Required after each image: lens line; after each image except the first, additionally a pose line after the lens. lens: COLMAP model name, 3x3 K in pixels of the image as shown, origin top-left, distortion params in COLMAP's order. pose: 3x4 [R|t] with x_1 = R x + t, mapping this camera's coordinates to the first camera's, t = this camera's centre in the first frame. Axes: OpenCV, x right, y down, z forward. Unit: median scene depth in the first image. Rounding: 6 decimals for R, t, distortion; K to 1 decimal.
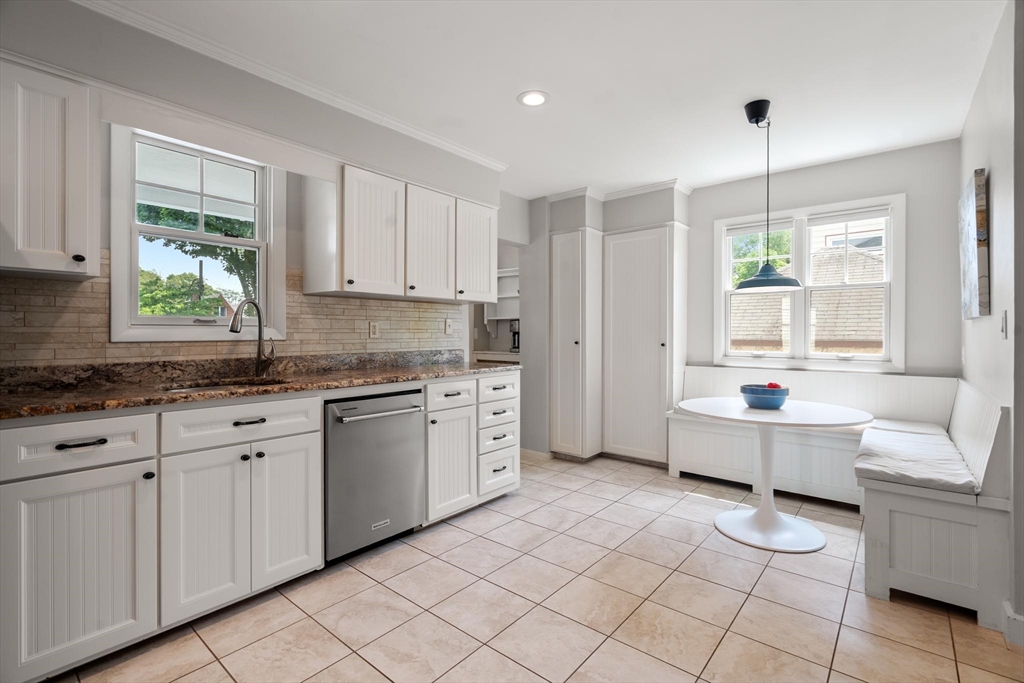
lens RADIAL K [[470.9, 0, 514.6], [0, 470.9, 337.2], [0, 0, 1]] dist [-0.000919, 0.000956]
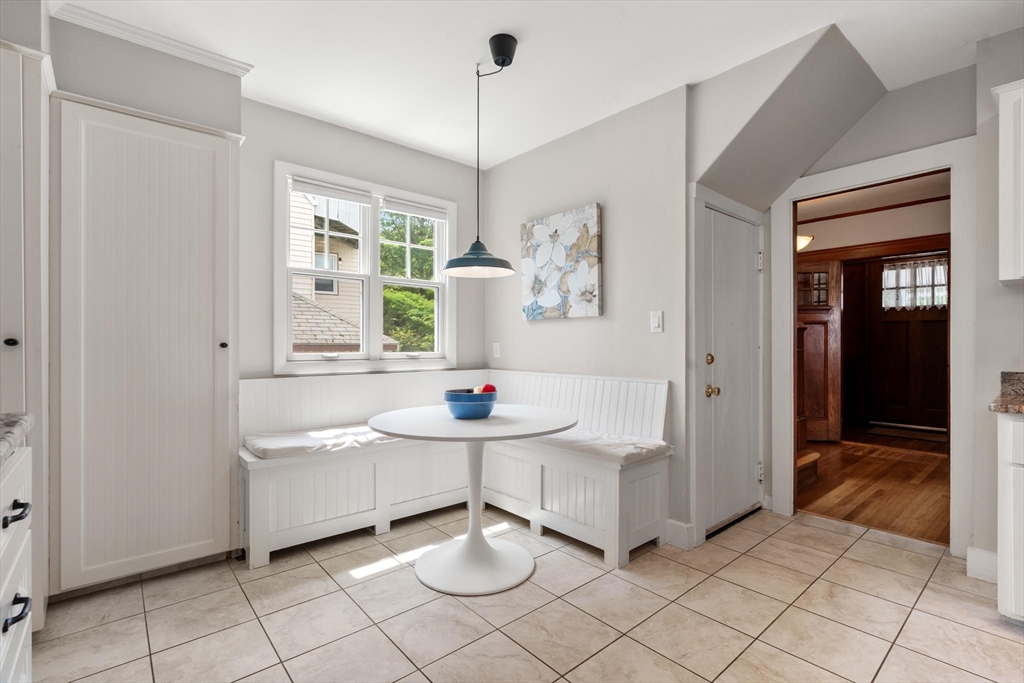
lens RADIAL K [[470.9, 0, 514.8], [0, 470.9, 344.6], [0, 0, 1]] dist [-0.000919, 0.000956]
pose [[0.162297, 0.001310, 0.986741, -0.225434], [0.007298, 0.999970, -0.002528, 0.024277], [-0.986715, 0.007612, 0.162282, 0.679385]]
